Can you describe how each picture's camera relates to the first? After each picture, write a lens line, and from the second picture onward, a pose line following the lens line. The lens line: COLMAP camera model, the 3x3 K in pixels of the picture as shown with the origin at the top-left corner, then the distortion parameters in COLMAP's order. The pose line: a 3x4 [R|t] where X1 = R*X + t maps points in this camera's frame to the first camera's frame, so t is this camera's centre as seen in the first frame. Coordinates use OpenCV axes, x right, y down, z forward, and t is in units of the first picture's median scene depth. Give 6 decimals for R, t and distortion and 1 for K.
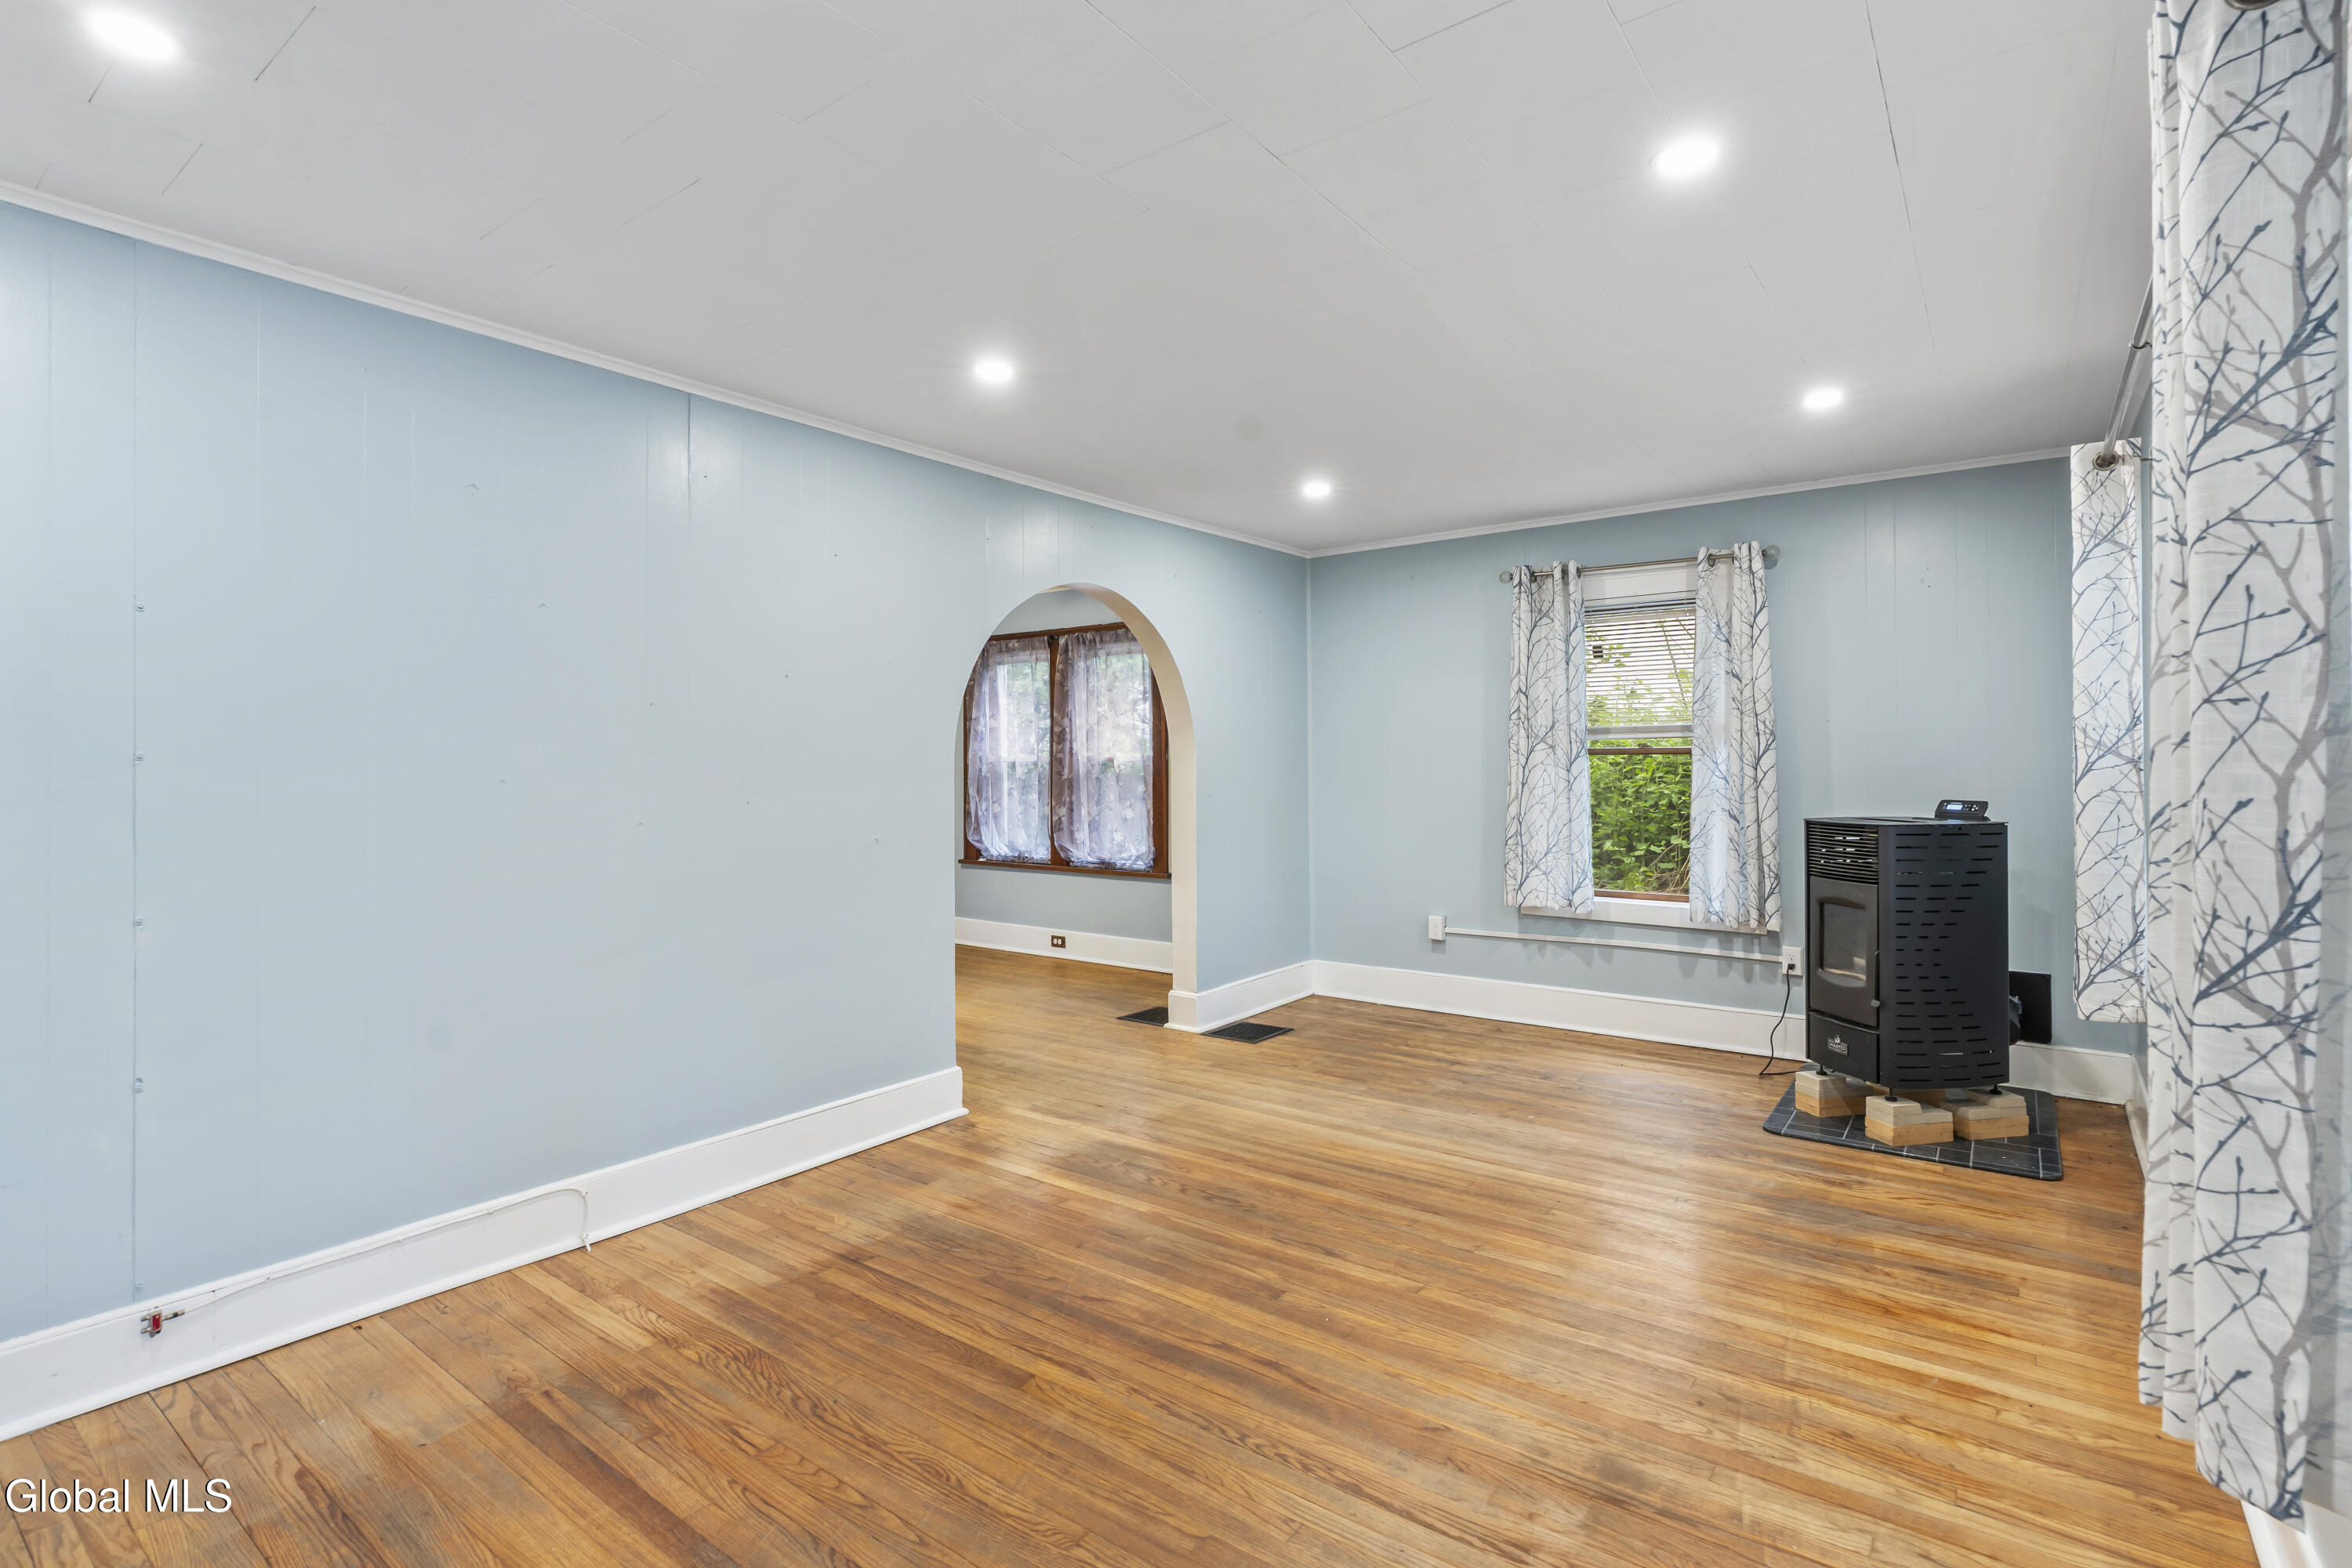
lens RADIAL K [[1095.1, 0, 1182.5], [0, 1095.1, 759.0], [0, 0, 1]] dist [-0.002707, 0.000937]
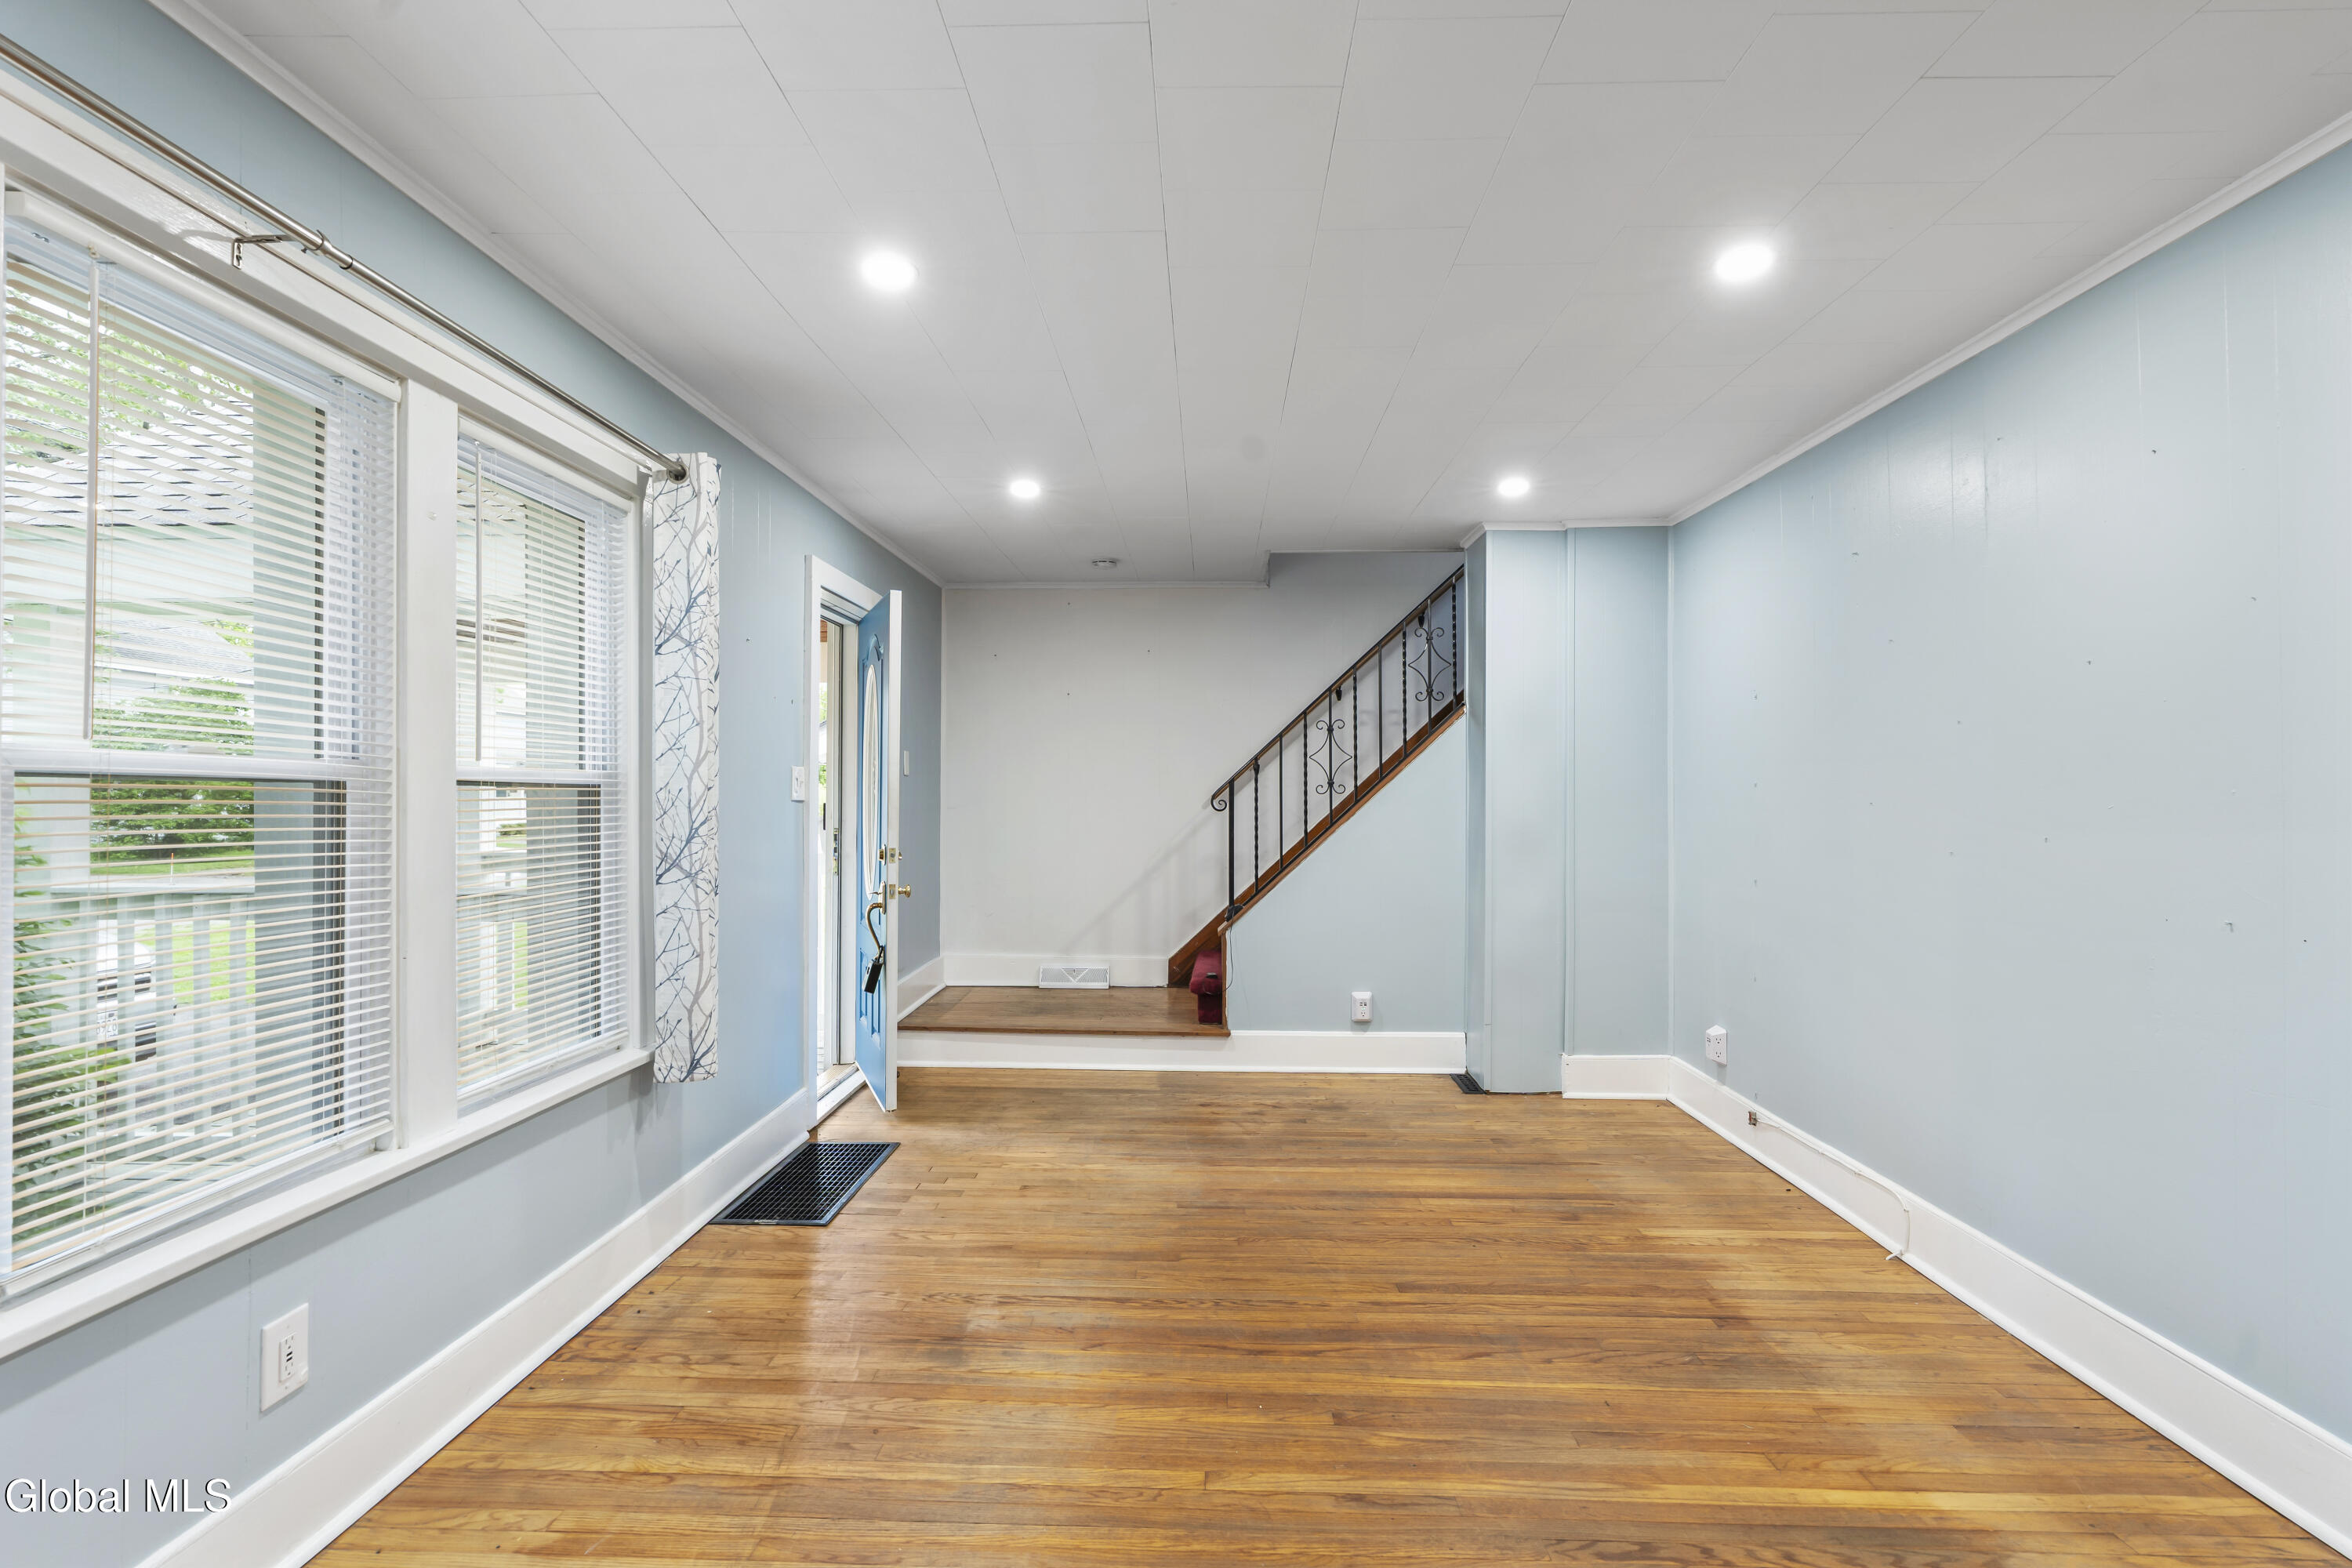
lens RADIAL K [[1140.7, 0, 1174.8], [0, 1140.7, 794.6], [0, 0, 1]] dist [-0.000865, -0.000081]
pose [[-0.816569, 0.002222, -0.577244, 0.738908], [0.001577, 0.999997, 0.001619, 0.007531], [0.577246, 0.000412, -0.816570, 1.744928]]
